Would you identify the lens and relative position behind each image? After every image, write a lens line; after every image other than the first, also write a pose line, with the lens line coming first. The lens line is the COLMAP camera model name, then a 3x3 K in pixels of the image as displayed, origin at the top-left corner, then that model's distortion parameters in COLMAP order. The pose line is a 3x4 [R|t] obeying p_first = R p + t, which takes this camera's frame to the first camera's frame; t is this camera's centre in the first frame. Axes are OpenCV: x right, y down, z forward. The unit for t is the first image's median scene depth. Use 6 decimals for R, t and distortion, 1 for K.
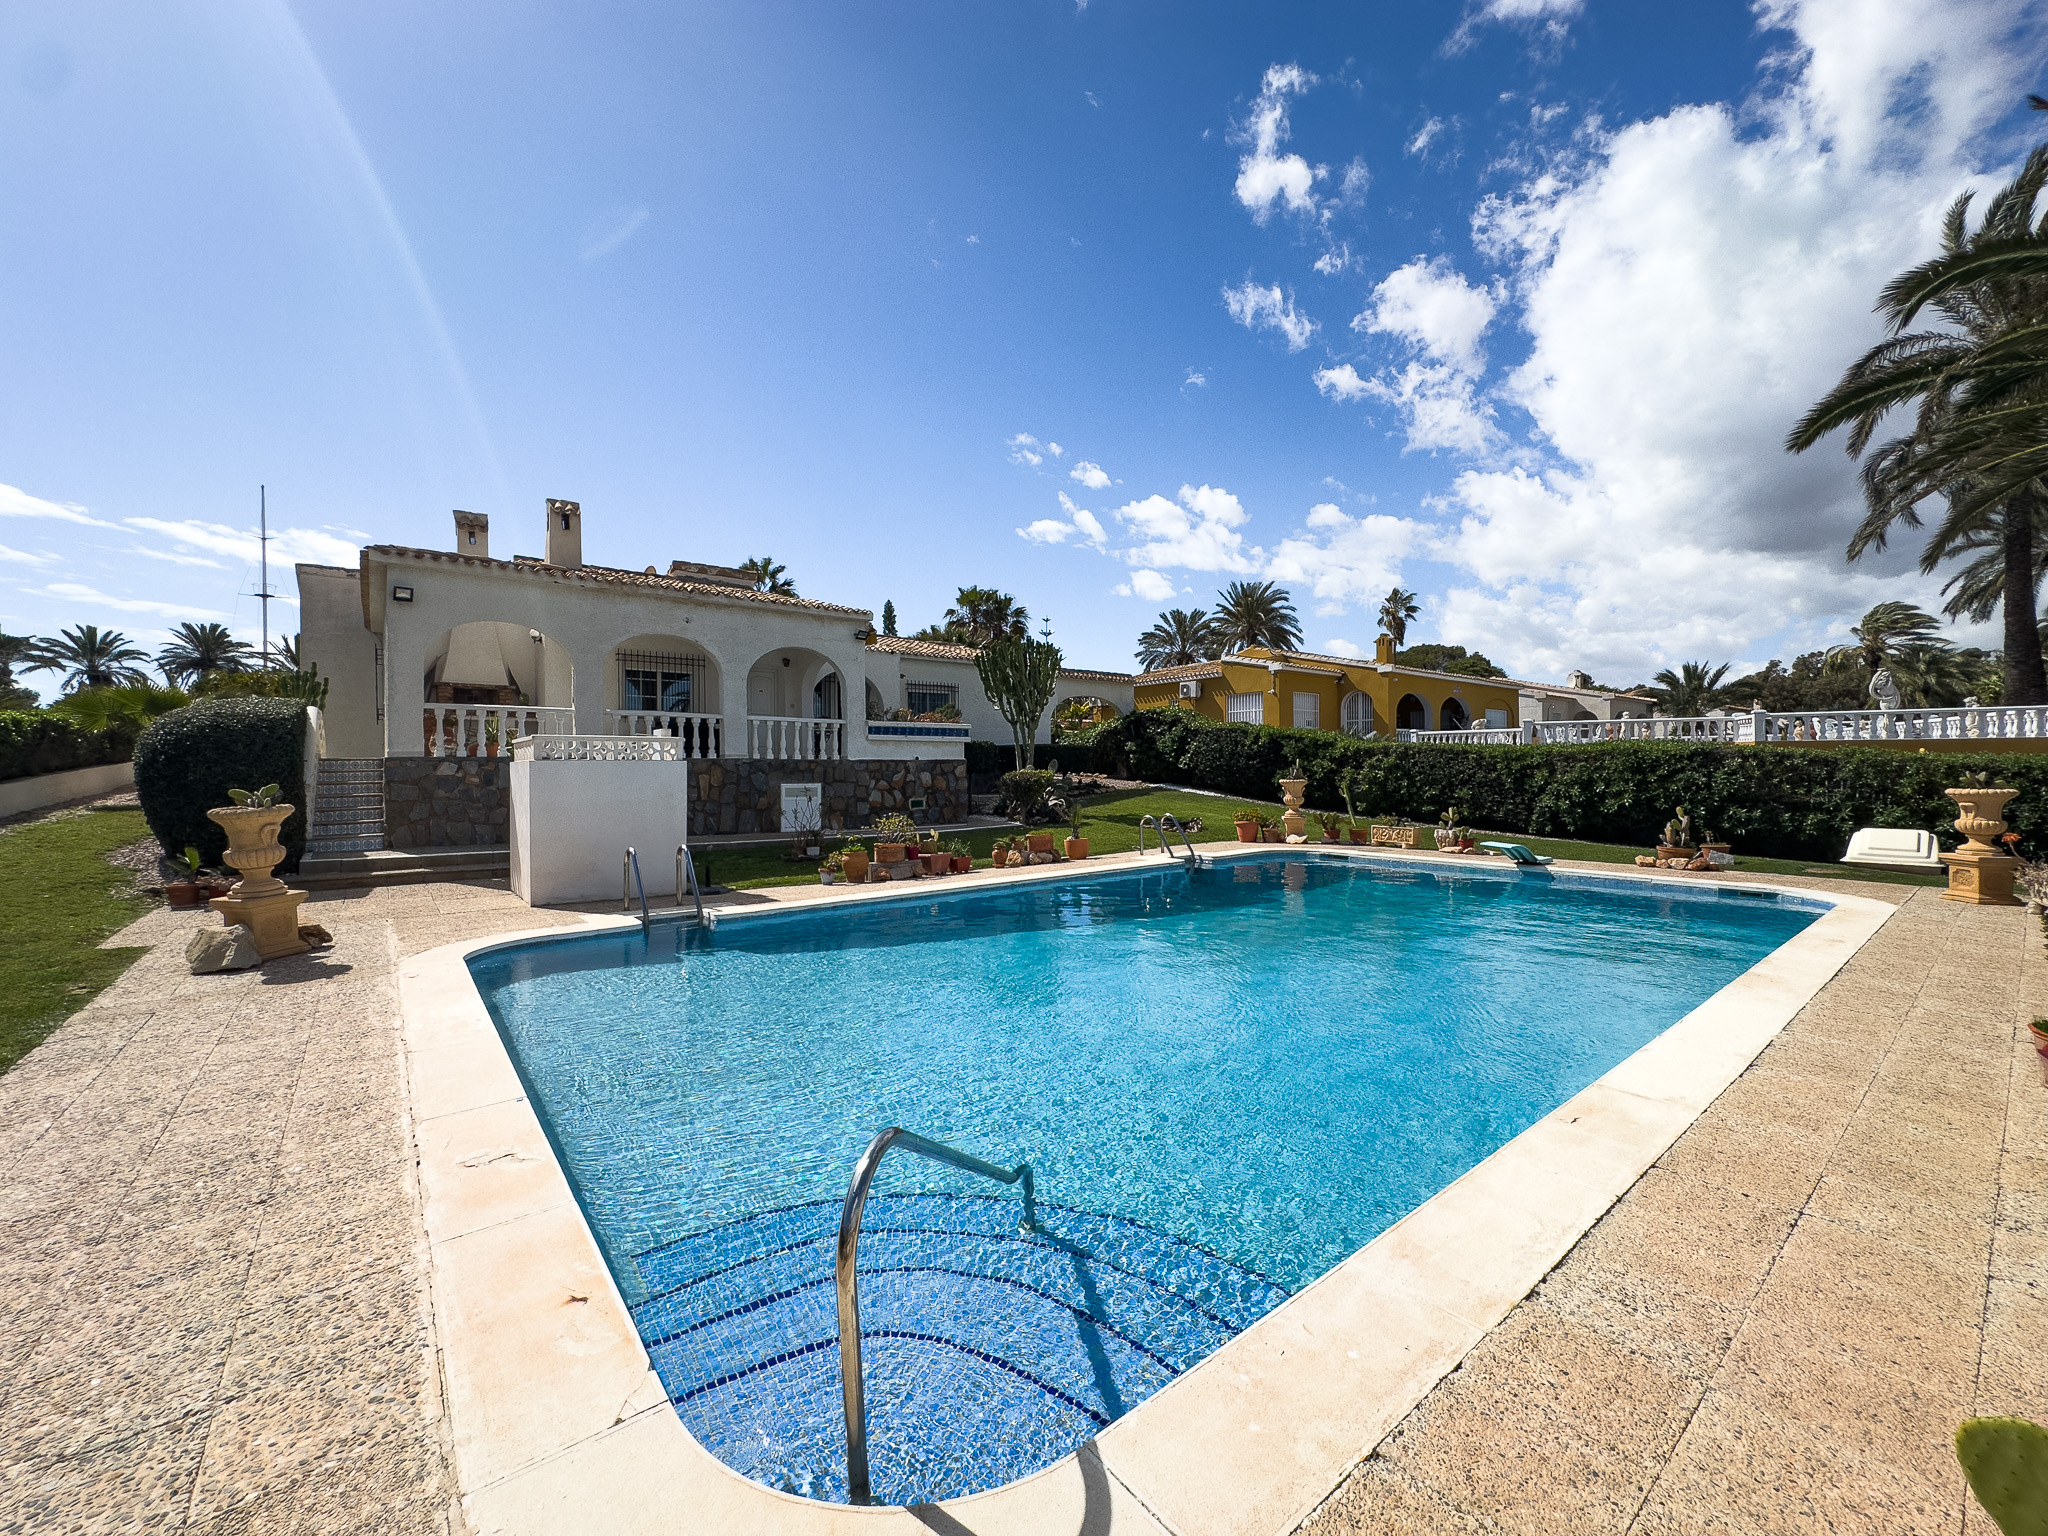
lens RADIAL K [[817.5, 0, 1023.9], [0, 817.5, 770.1], [0, 0, 1]] dist [-0.001488, 0.000204]
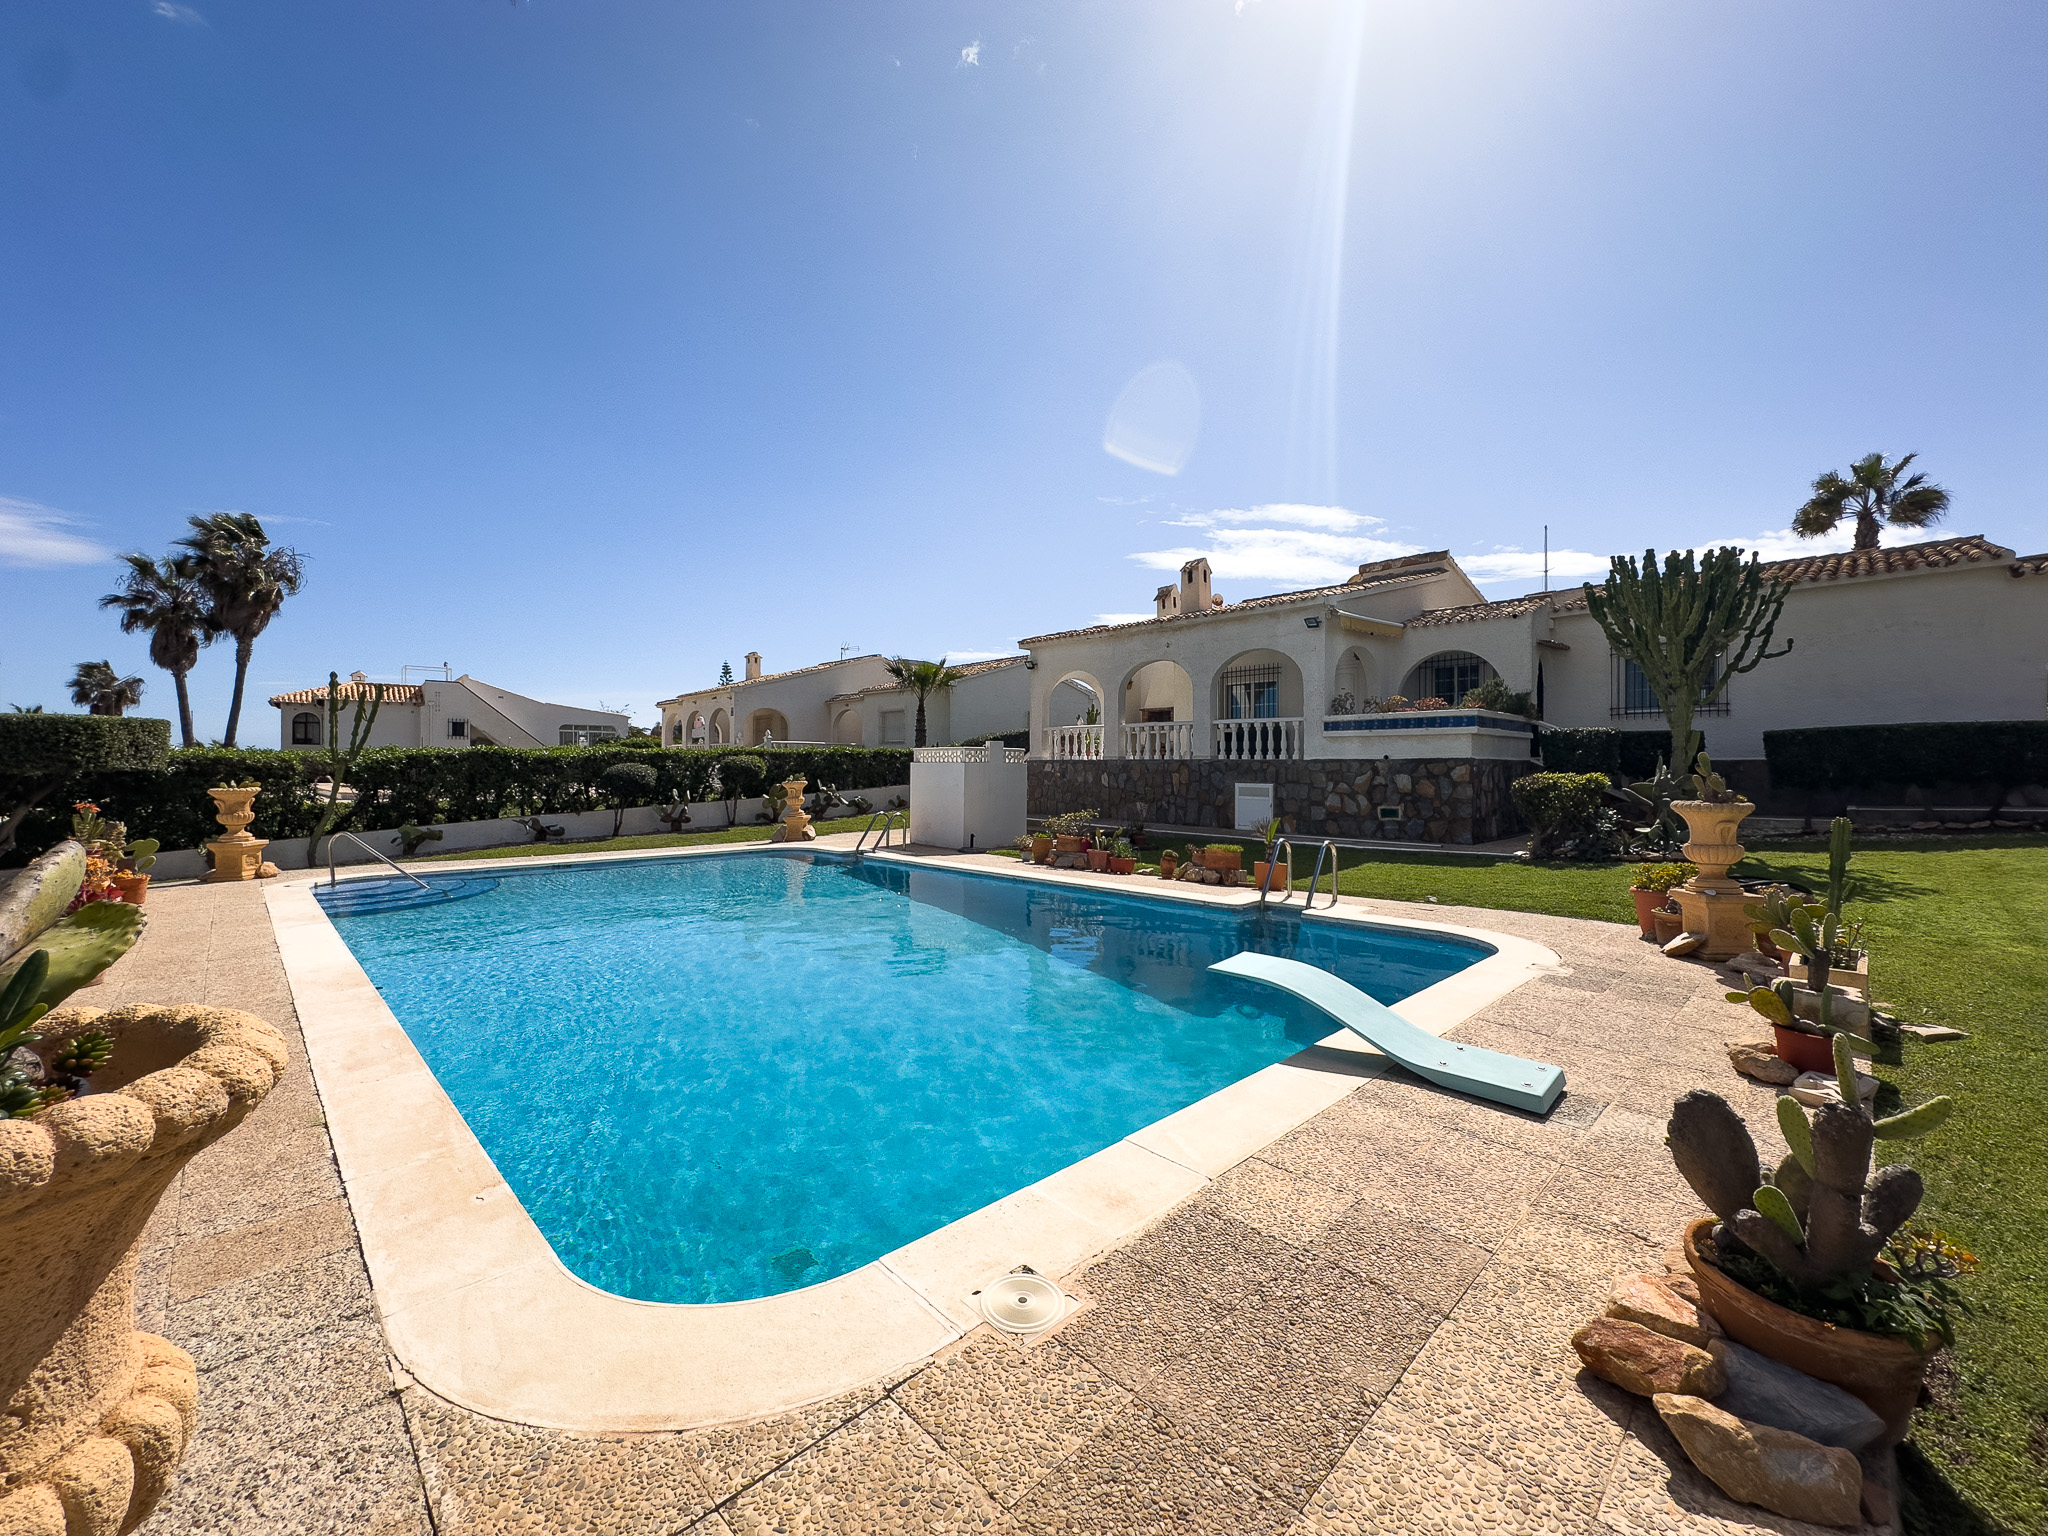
lens RADIAL K [[817.5, 0, 1024.6], [0, 817.5, 776.9], [0, 0, 1]] dist [-0.001488, 0.000204]
pose [[0.077229, 0.016036, -0.996884, 0.704693], [-0.005008, 0.999864, 0.015695, -0.006145], [0.997001, 0.003781, 0.077299, 0.625463]]
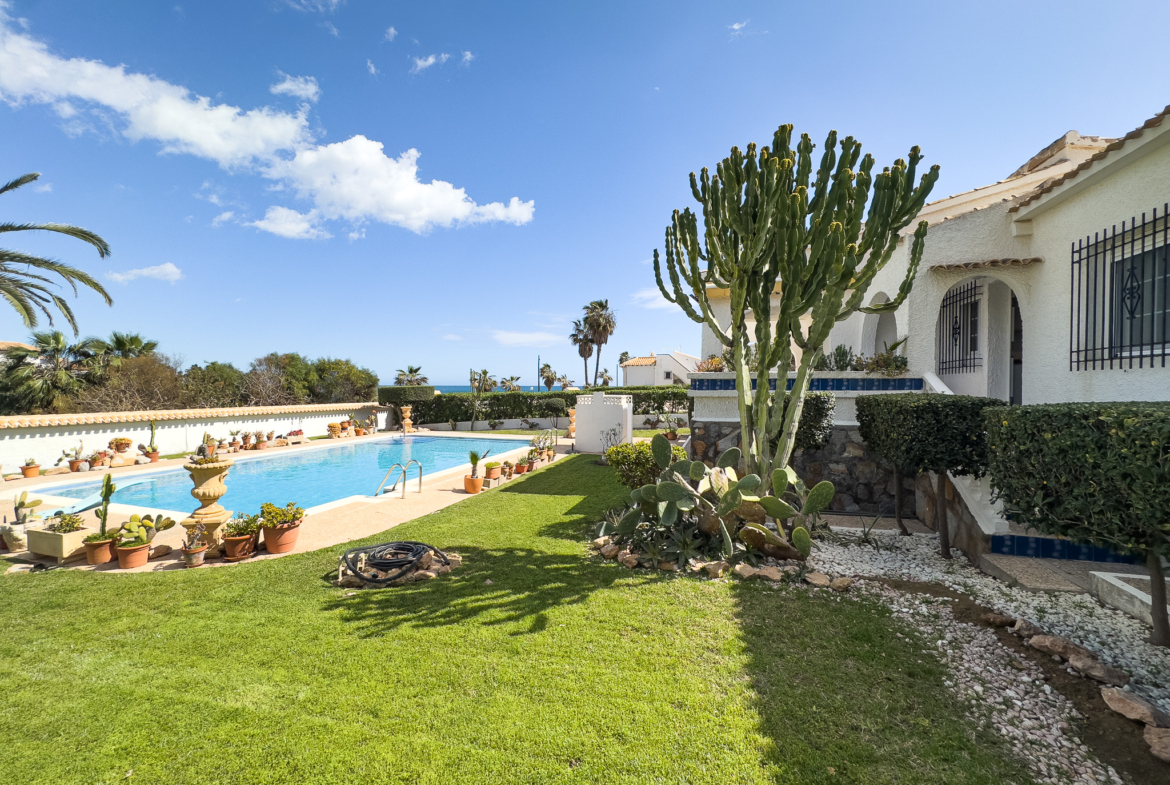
lens RADIAL K [[464.7, 0, 585.9], [0, 464.7, 387.1], [0, 0, 1]] dist [-0.007534, 0.002039]
pose [[-0.846890, 0.006415, -0.531730, 0.256853], [0.001331, 0.999950, 0.009944, -0.056832], [0.531767, 0.007714, -0.846856, 1.510200]]
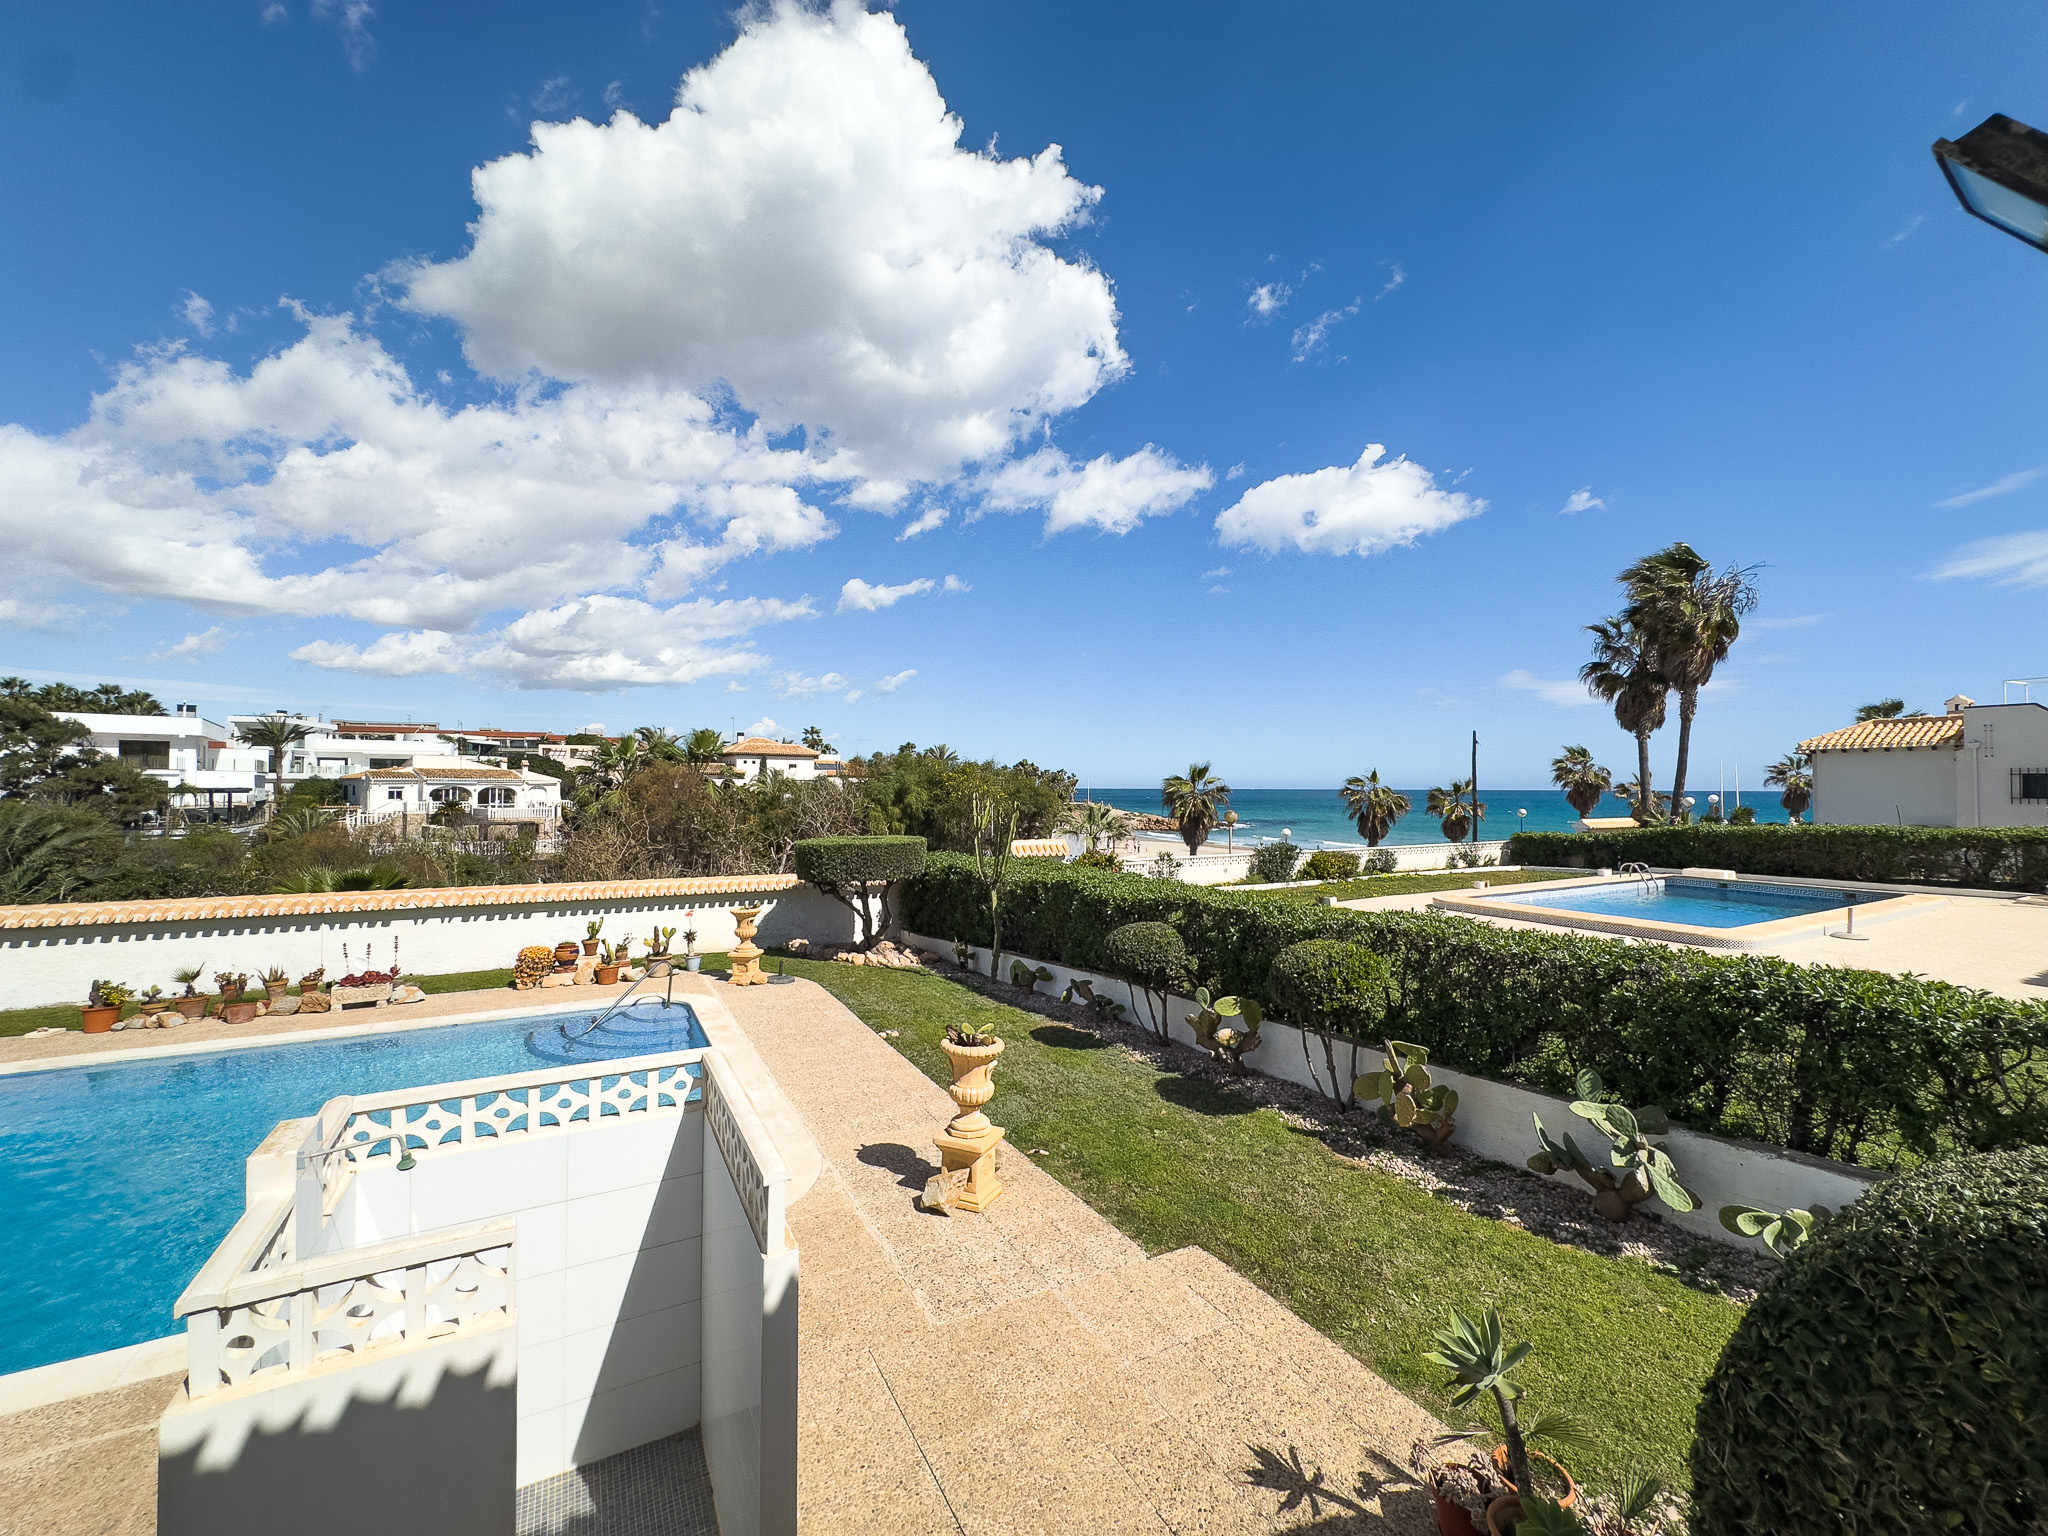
lens RADIAL K [[817.5, 0, 1032.0], [0, 817.5, 788.1], [0, 0, 1]] dist [-0.001488, 0.000204]
pose [[-0.979701, 0.002524, 0.200450, -0.516252], [0.003541, 0.999983, 0.004715, -0.117060], [-0.200435, 0.005329, -0.979693, 0.818606]]
